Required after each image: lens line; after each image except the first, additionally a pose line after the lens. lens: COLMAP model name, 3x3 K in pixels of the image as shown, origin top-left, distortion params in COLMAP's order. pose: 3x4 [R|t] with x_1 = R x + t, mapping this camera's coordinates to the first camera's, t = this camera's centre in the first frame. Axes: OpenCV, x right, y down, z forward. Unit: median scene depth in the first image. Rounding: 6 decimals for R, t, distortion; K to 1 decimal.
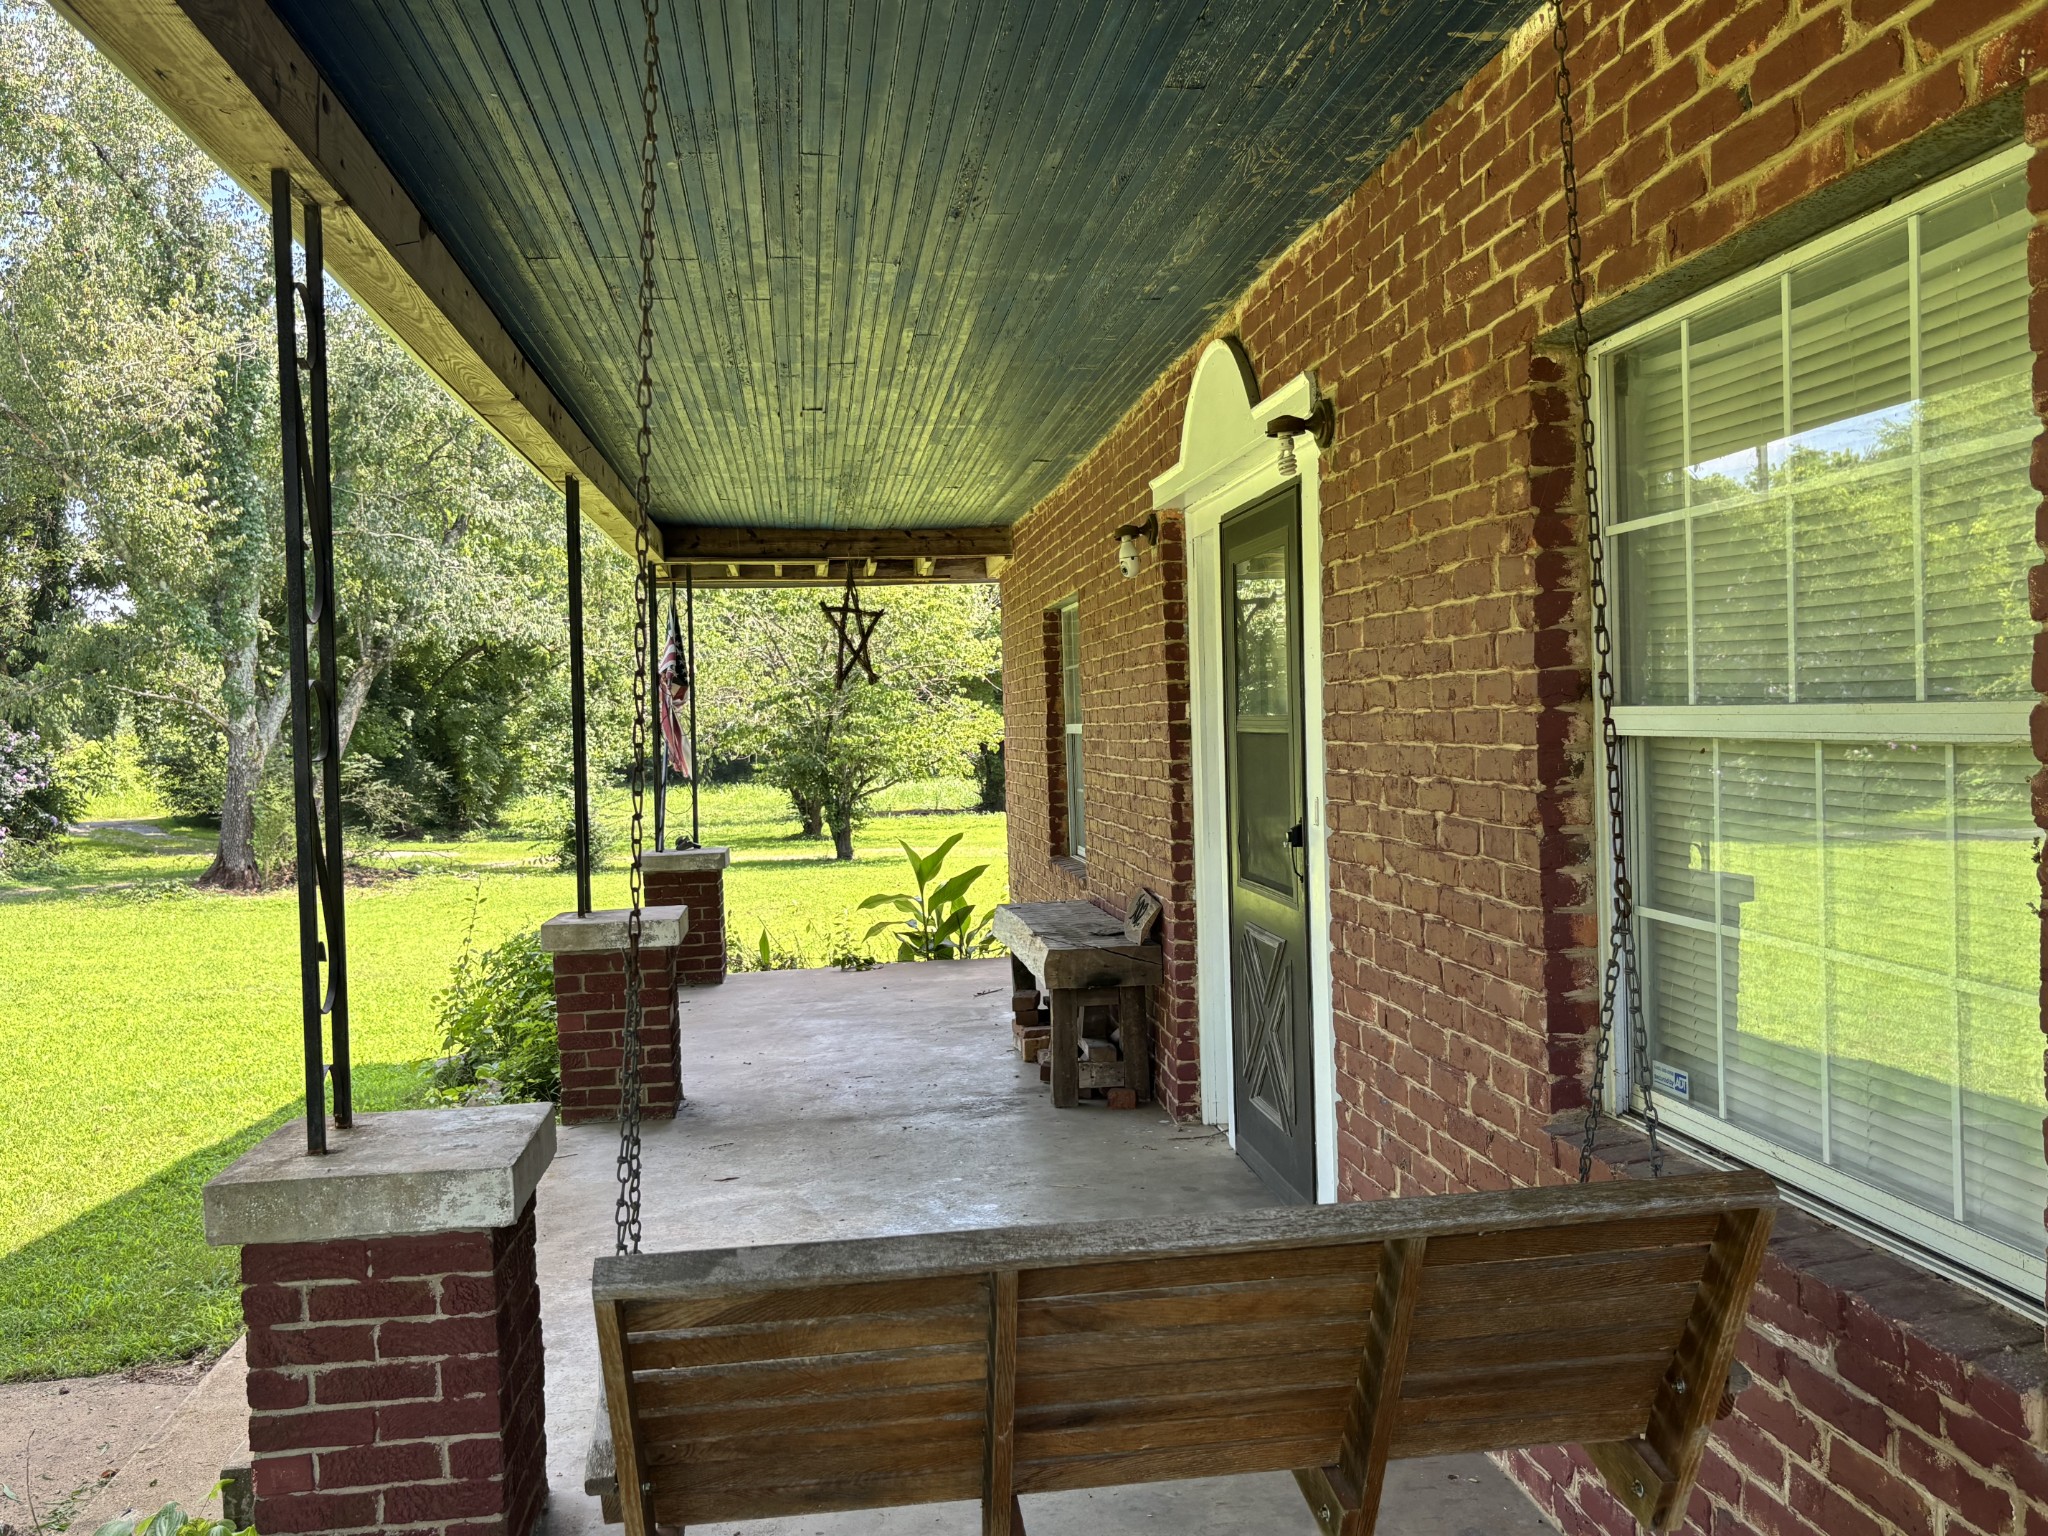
lens RADIAL K [[1595.9, 0, 1026.6], [0, 1595.9, 762.7], [0, 0, 1]] dist [-0.005600, -0.002801]
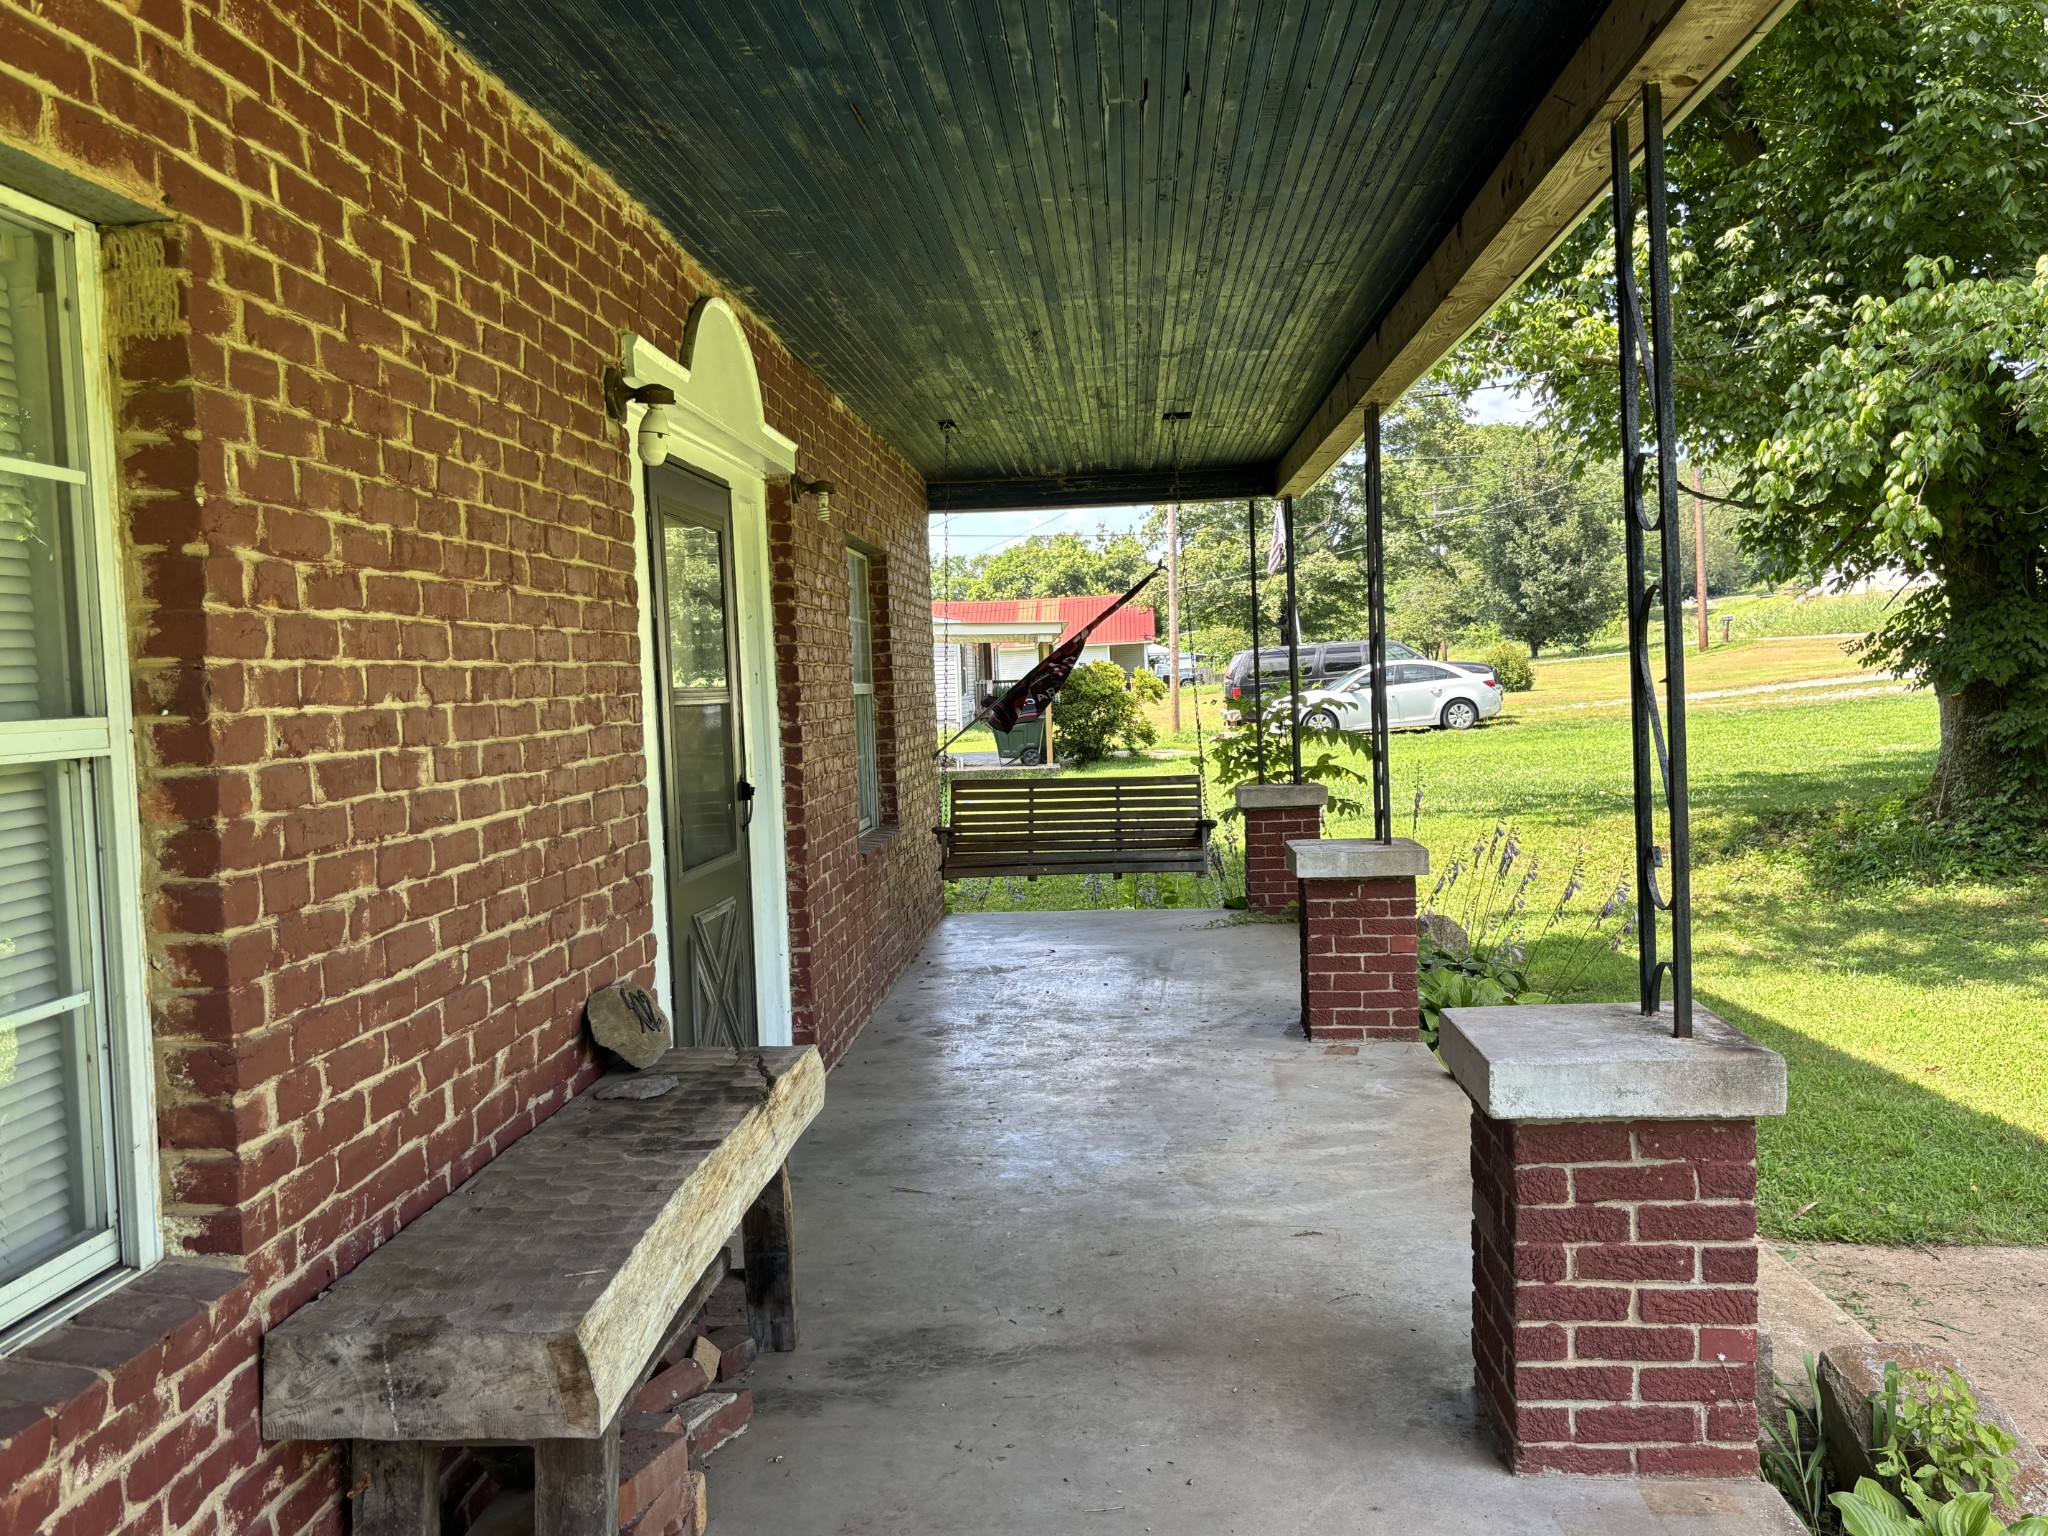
lens RADIAL K [[1595.9, 0, 1022.3], [0, 1595.9, 767.2], [0, 0, 1]] dist [-0.005600, -0.002801]
pose [[-0.976658, 0.055667, 0.207460, -0.241509], [0.073584, 0.994102, 0.079666, -0.043921], [-0.201801, 0.093072, -0.974994, 1.884693]]
